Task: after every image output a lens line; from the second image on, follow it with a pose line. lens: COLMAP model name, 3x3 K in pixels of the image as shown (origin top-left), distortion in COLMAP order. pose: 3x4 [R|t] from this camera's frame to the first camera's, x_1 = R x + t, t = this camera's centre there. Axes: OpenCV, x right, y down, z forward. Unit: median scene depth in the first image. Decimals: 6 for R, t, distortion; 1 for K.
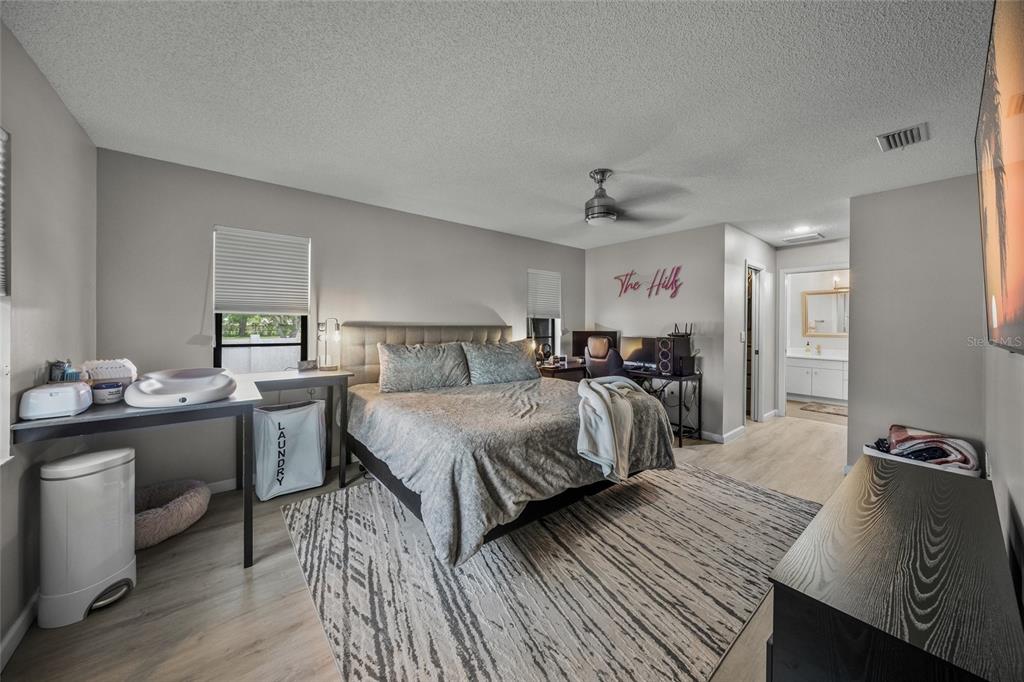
lens RADIAL K [[359.1, 0, 513.0], [0, 359.1, 335.4], [0, 0, 1]] dist [-0.000211, 0.000024]
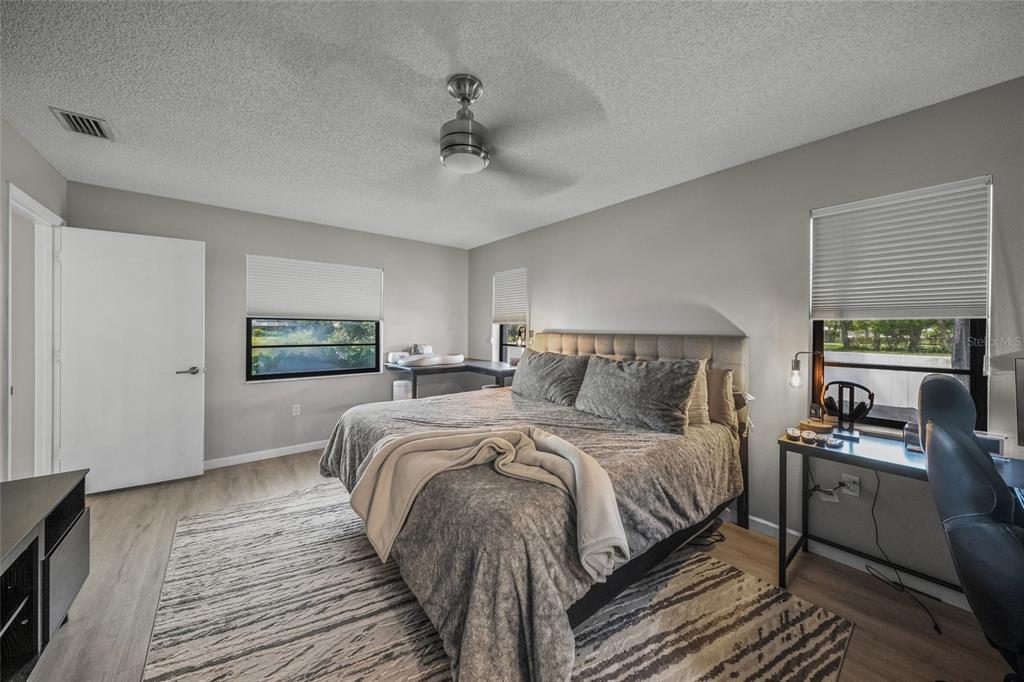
lens RADIAL K [[351.2, 0, 505.2], [0, 351.2, 327.0], [0, 0, 1]] dist [0.000029, 0.000109]
pose [[-0.015897, -0.016401, -0.999739, 1.008589], [-0.030231, 0.999416, -0.015915, -0.036914], [0.999417, 0.029970, -0.016384, 1.258033]]
